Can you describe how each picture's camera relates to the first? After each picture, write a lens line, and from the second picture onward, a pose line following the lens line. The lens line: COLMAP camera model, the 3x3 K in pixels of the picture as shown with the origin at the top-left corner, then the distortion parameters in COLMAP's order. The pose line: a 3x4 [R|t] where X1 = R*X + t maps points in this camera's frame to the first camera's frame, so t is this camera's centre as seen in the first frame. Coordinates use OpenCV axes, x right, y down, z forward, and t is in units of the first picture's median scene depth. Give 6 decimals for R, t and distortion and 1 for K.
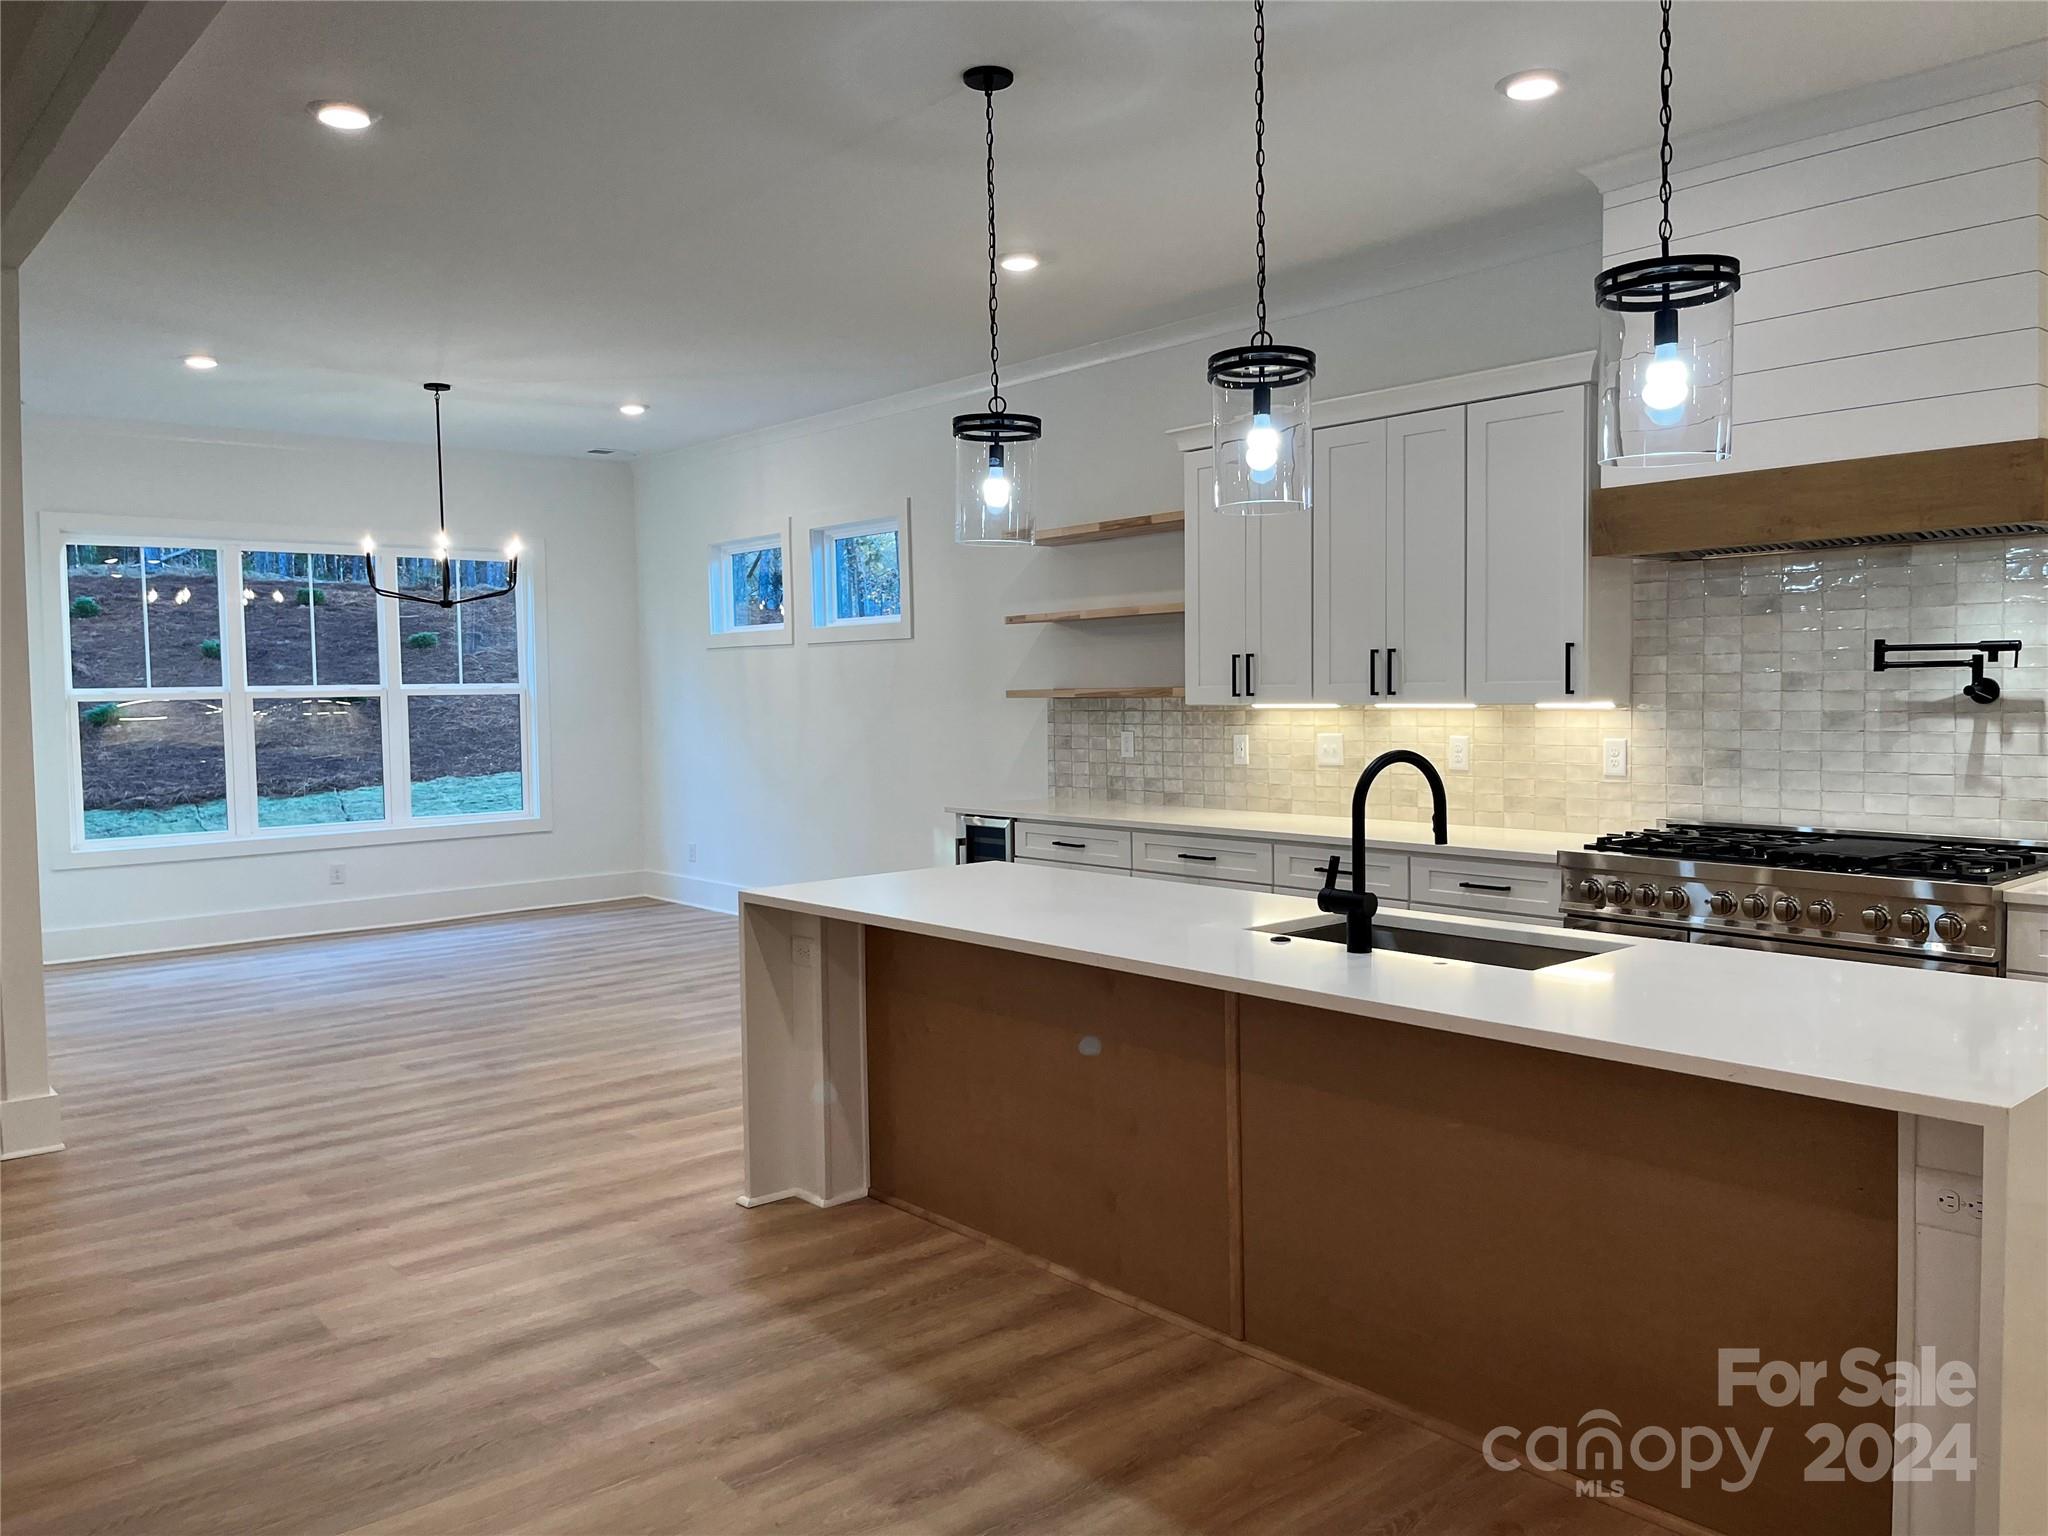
lens RADIAL K [[1564.2, 0, 1023.0], [0, 1564.2, 772.8], [0, 0, 1]] dist [0.045801, -0.057517]
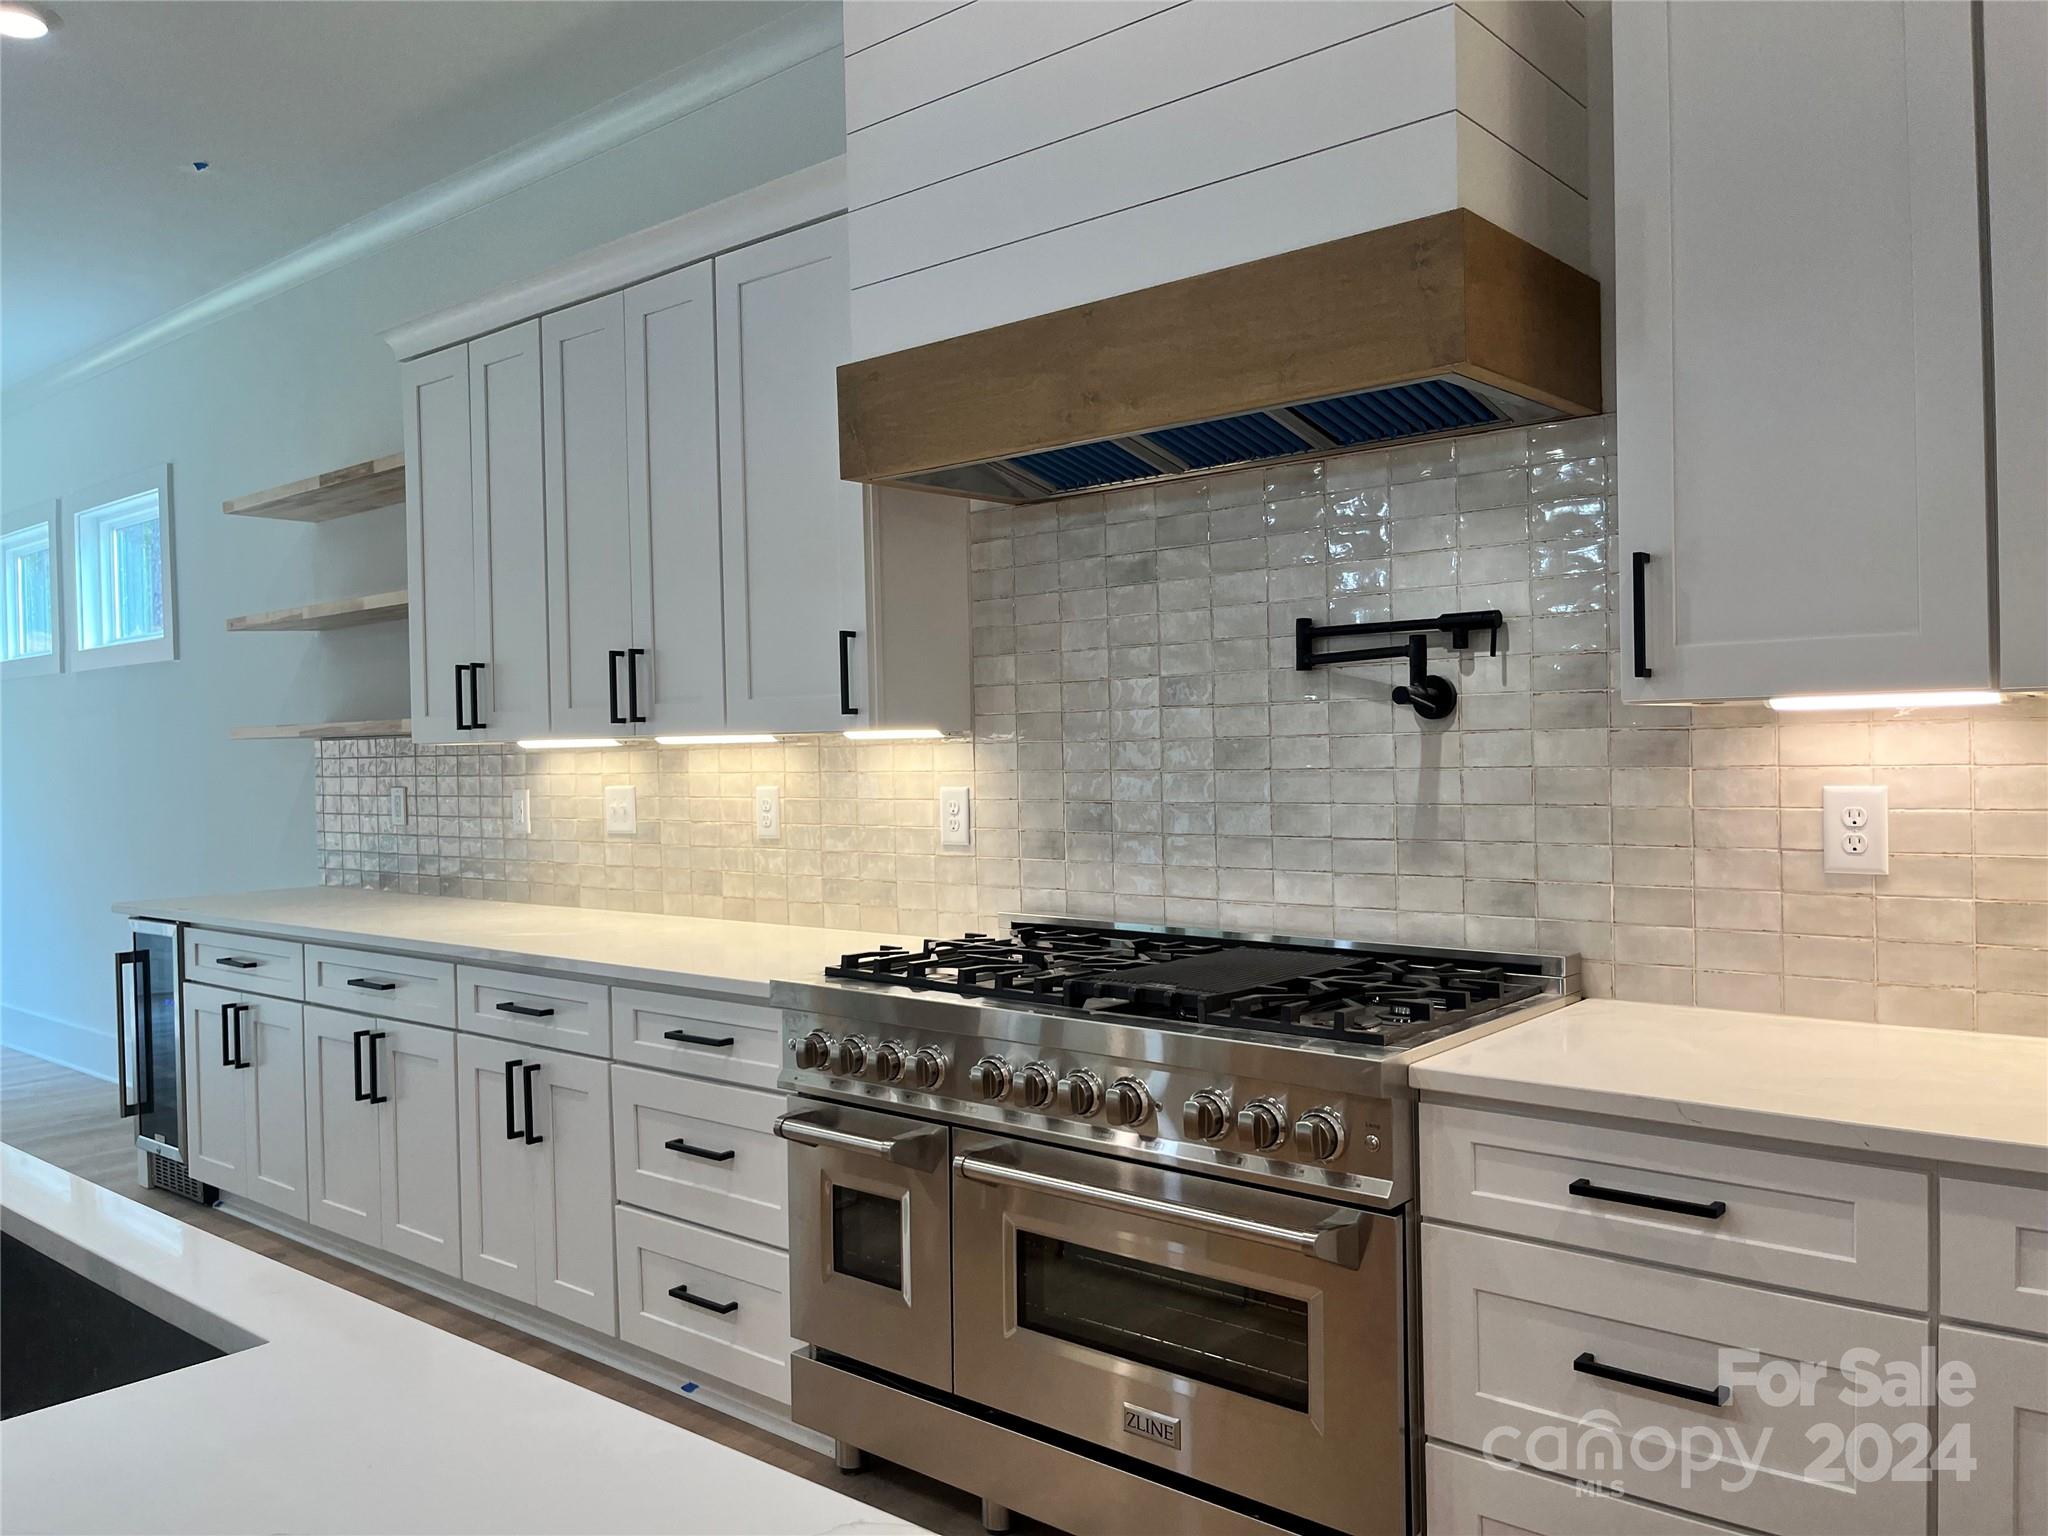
lens RADIAL K [[1564.2, 0, 1031.3], [0, 1564.2, 774.8], [0, 0, 1]] dist [0.045801, -0.057517]
pose [[0.986257, -0.009180, 0.164962, 0.319897], [0.015581, 0.999173, -0.037553, -0.002544], [-0.164481, 0.039607, 0.985585, 0.392241]]
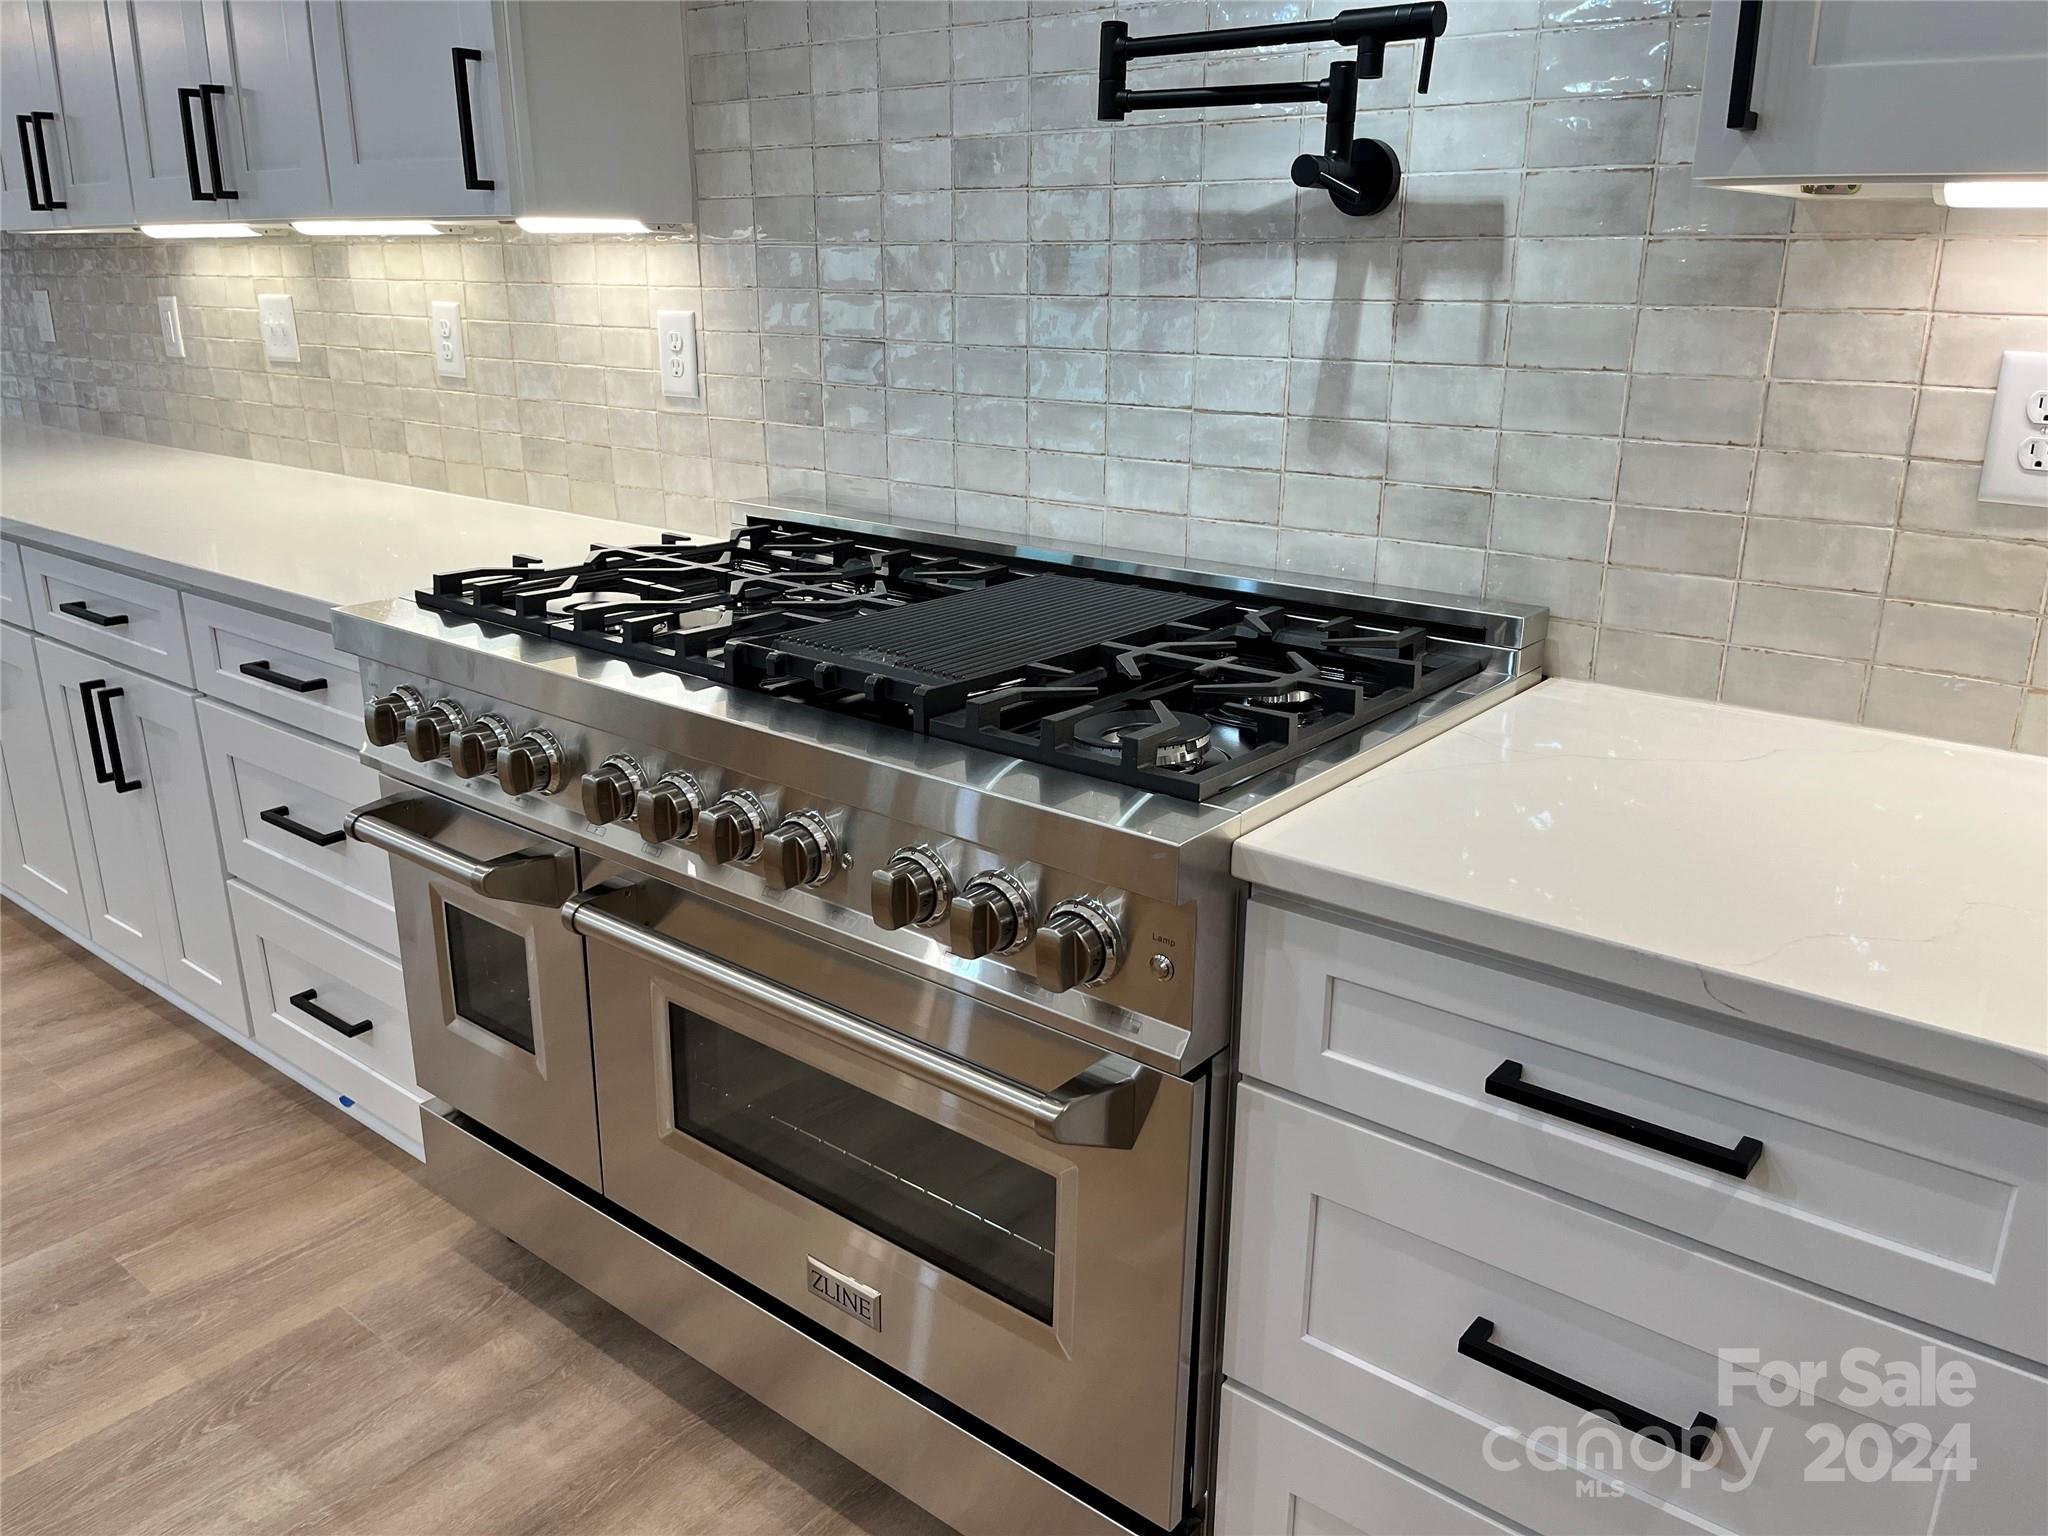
lens RADIAL K [[1564.2, 0, 1011.8], [0, 1564.2, 774.4], [0, 0, 1]] dist [0.045801, -0.057517]
pose [[0.983873, -0.038357, 0.174708, 0.408722], [-0.007864, 0.966516, 0.256484, -0.010423], [-0.178697, -0.253722, 0.950628, 0.564361]]
